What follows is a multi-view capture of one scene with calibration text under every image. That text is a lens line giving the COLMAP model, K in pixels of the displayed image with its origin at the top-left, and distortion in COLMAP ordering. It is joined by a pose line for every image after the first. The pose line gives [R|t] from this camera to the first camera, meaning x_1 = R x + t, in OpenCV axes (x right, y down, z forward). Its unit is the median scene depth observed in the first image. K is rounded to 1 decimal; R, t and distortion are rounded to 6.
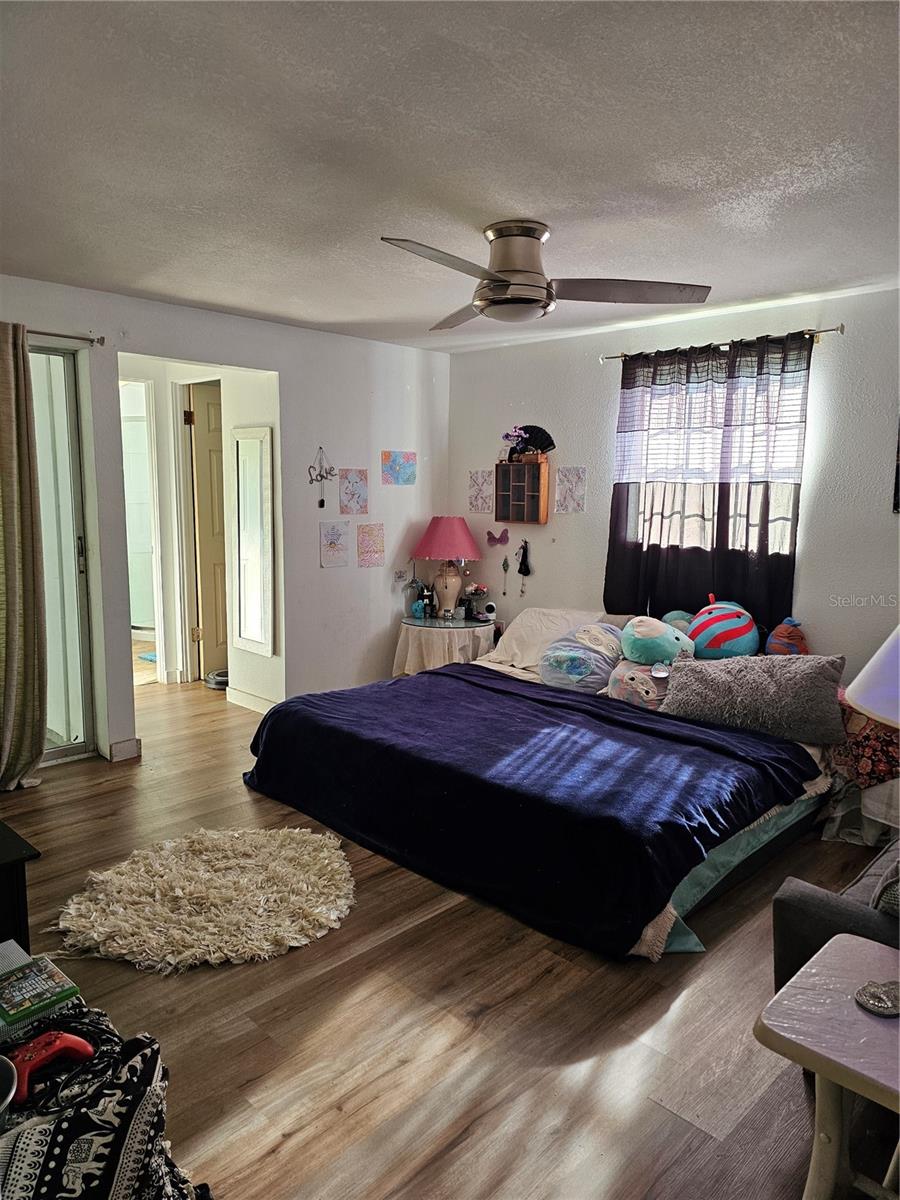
lens RADIAL K [[835.0, 0, 450.0], [0, 835.0, 600.0], [0, 0, 1]] dist [0.080025, -0.082711]
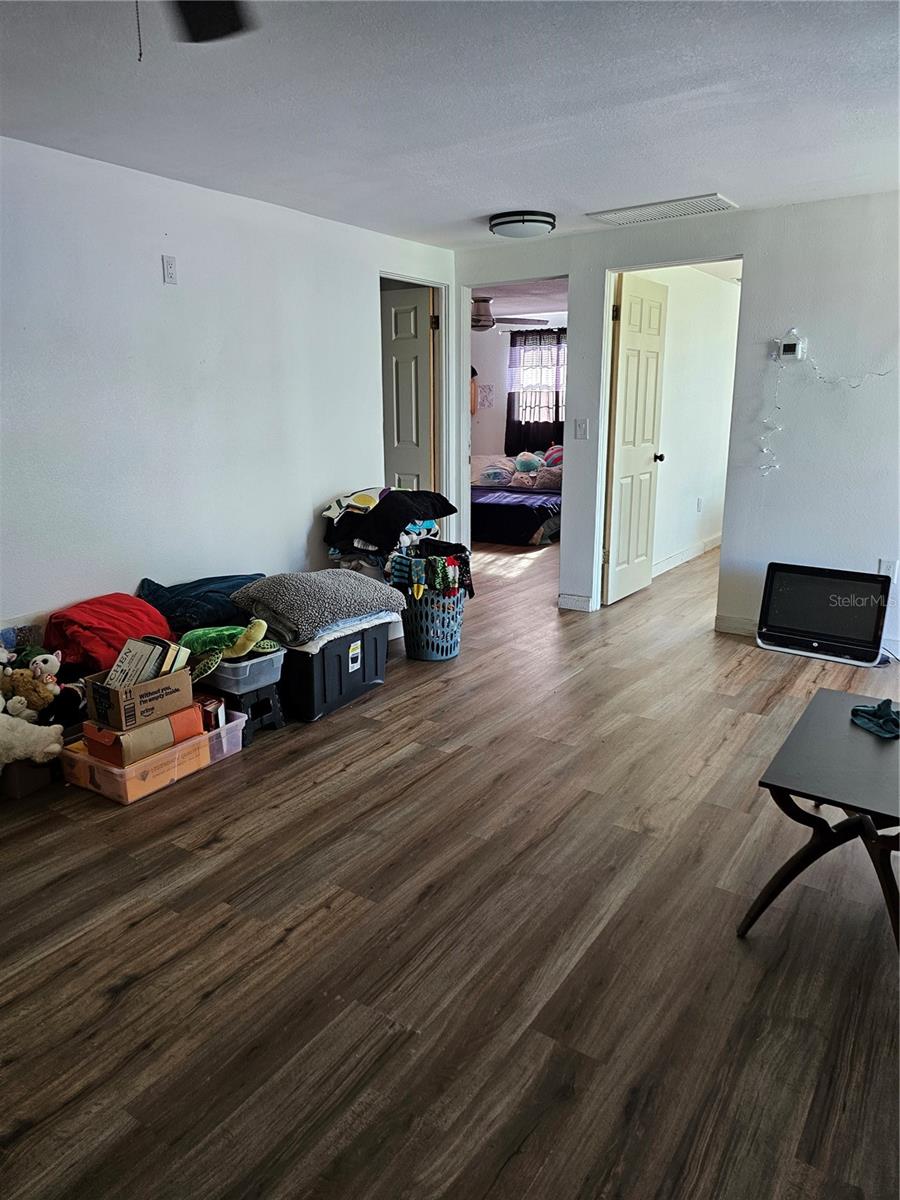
lens RADIAL K [[835.0, 0, 450.0], [0, 835.0, 600.0], [0, 0, 1]] dist [0.080025, -0.082711]
pose [[0.984010, -0.057828, 0.168465, -0.361631], [0.040591, 0.993746, 0.104028, 0.167403], [-0.173427, -0.095526, 0.980203, -1.186509]]
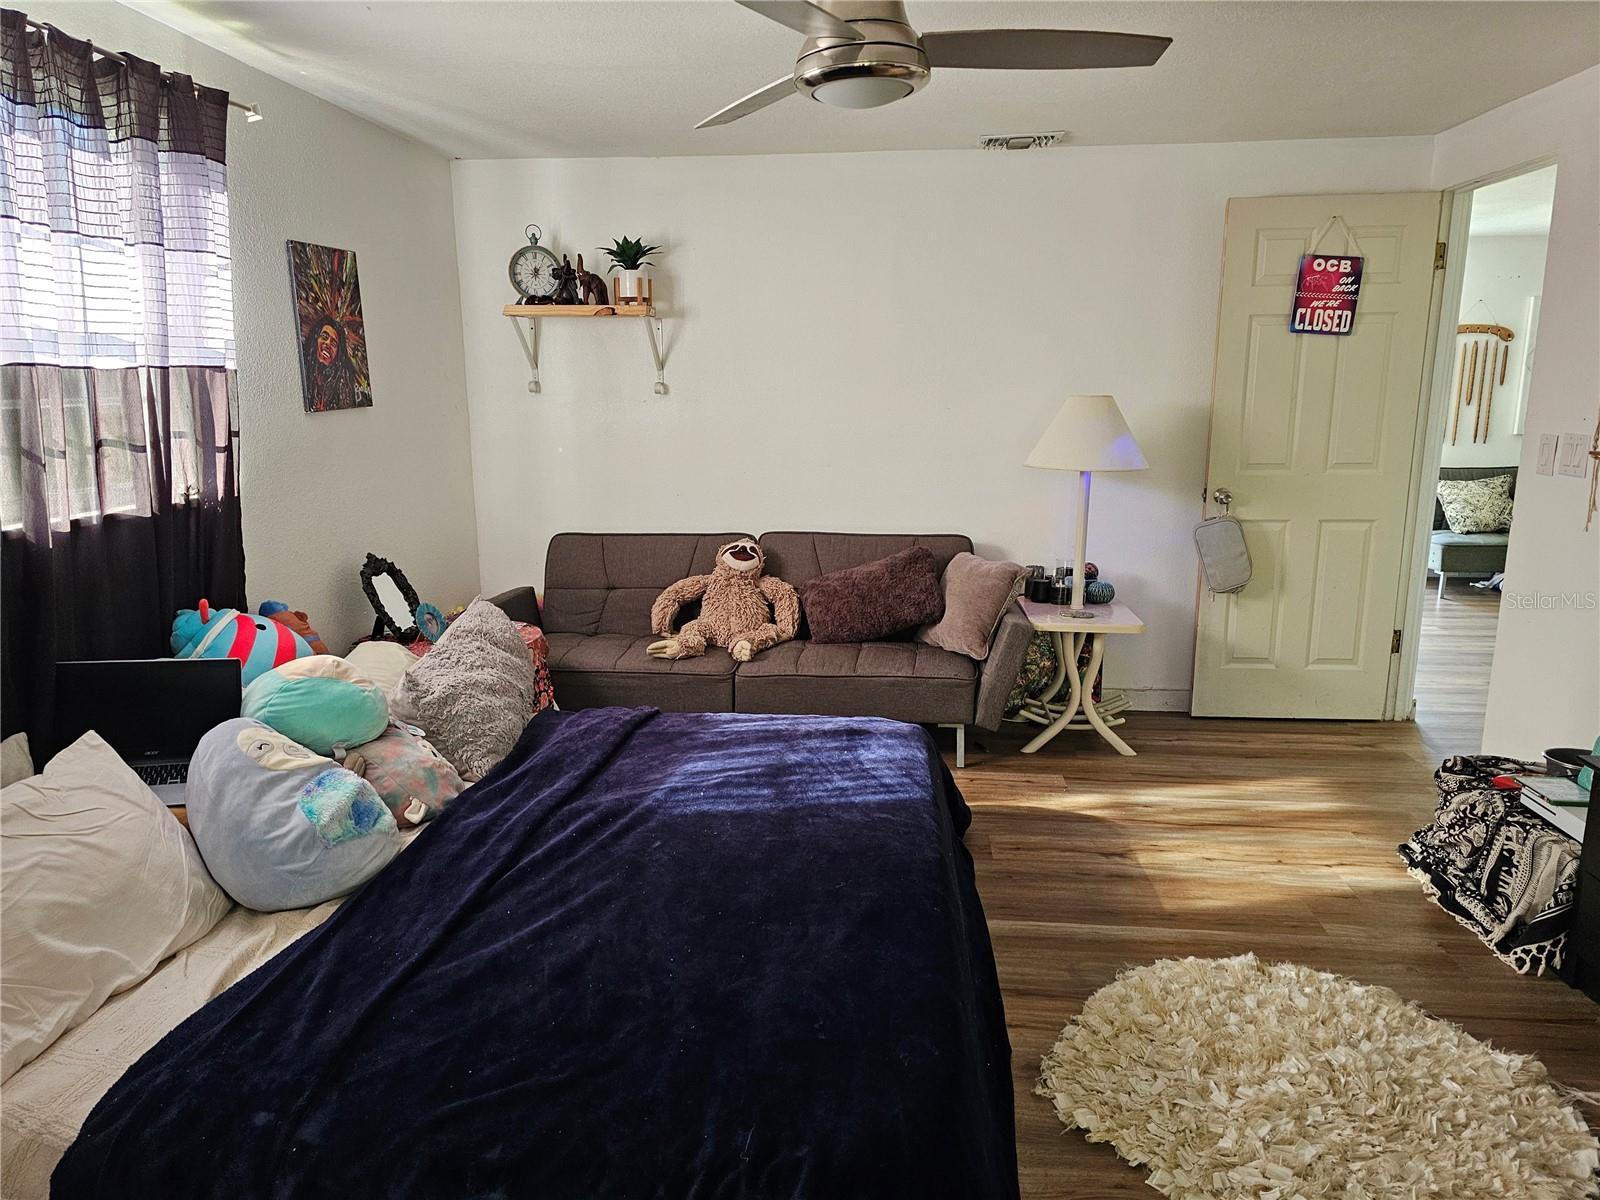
lens RADIAL K [[1113.3, 0, 804.6], [0, 1113.3, 590.0], [0, 0, 1]] dist [0.080025, -0.082711]
pose [[-0.644527, -0.153697, 0.748974, -0.410953], [0.094778, 0.955971, 0.277736, -0.162559], [-0.758684, 0.249995, -0.601582, 1.146772]]
